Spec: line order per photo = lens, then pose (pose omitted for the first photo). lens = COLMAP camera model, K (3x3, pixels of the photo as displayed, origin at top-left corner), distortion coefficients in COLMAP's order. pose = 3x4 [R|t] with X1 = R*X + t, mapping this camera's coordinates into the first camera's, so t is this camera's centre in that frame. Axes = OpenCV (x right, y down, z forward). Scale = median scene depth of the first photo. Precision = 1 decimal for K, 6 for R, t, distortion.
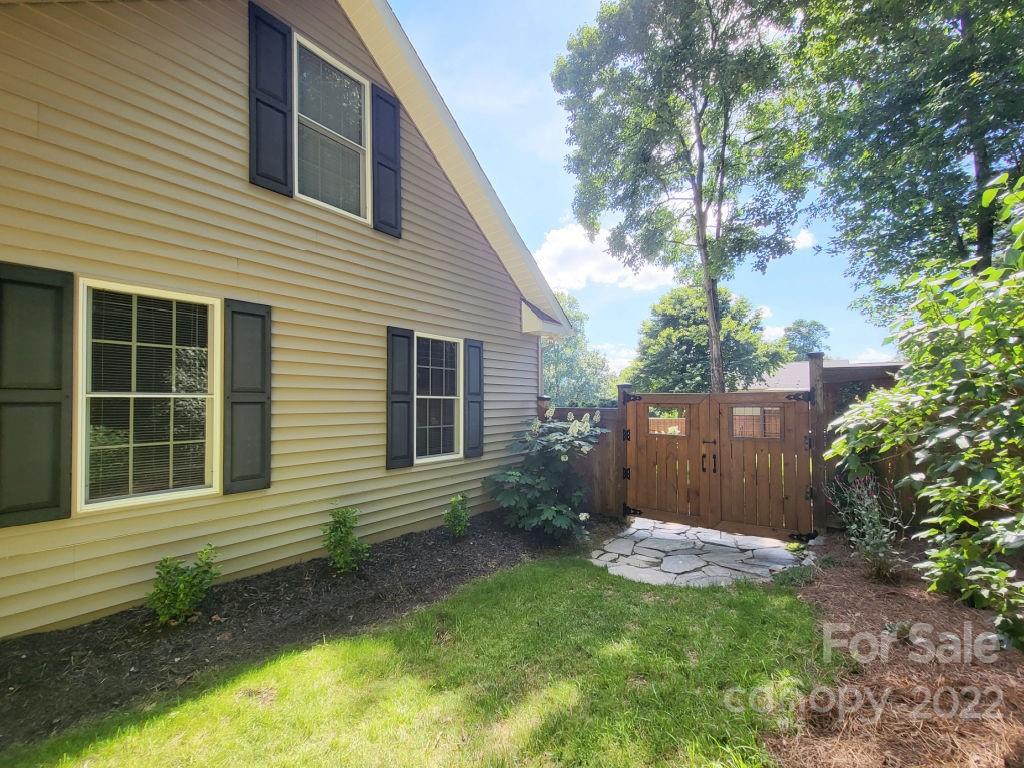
lens RADIAL K [[410.6, 0, 513.9], [0, 410.6, 401.1], [0, 0, 1]] dist [0.000450, -0.000001]
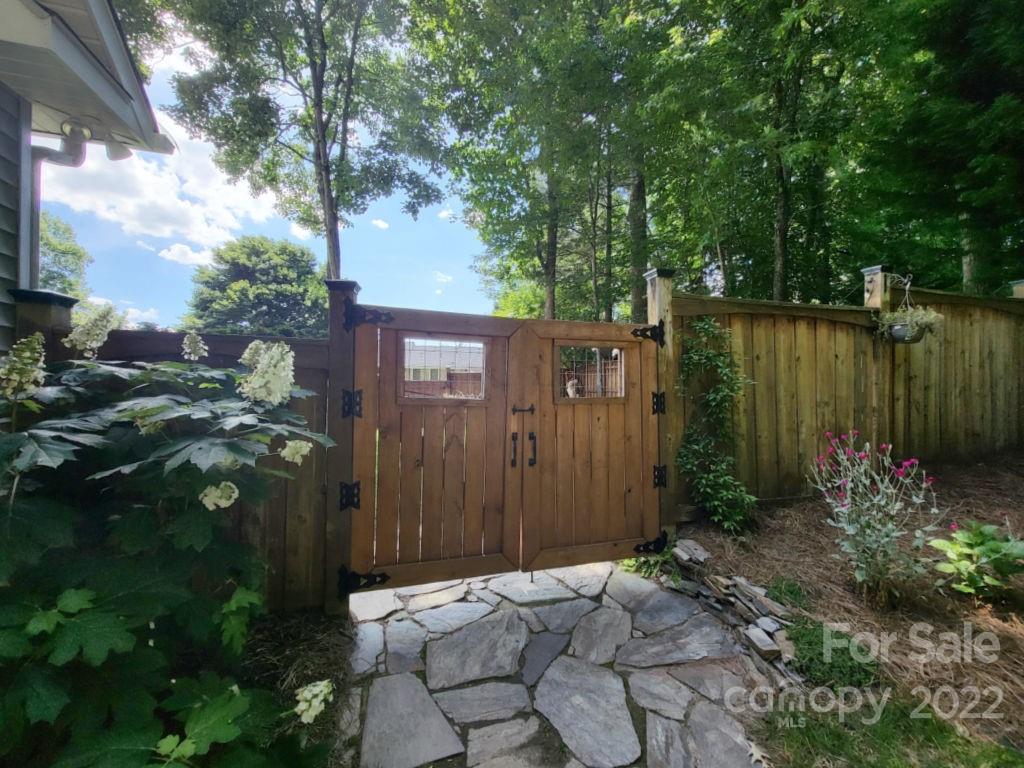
lens RADIAL K [[424.7, 0, 512.0], [0, 424.7, 384.0], [0, 0, 1]] dist [0.001524, 0.000237]
pose [[0.567387, 0.014795, 0.823318, 0.012409], [-0.022721, 0.999739, -0.002306, 0.066460], [-0.823138, -0.017398, 0.567575, 0.682020]]
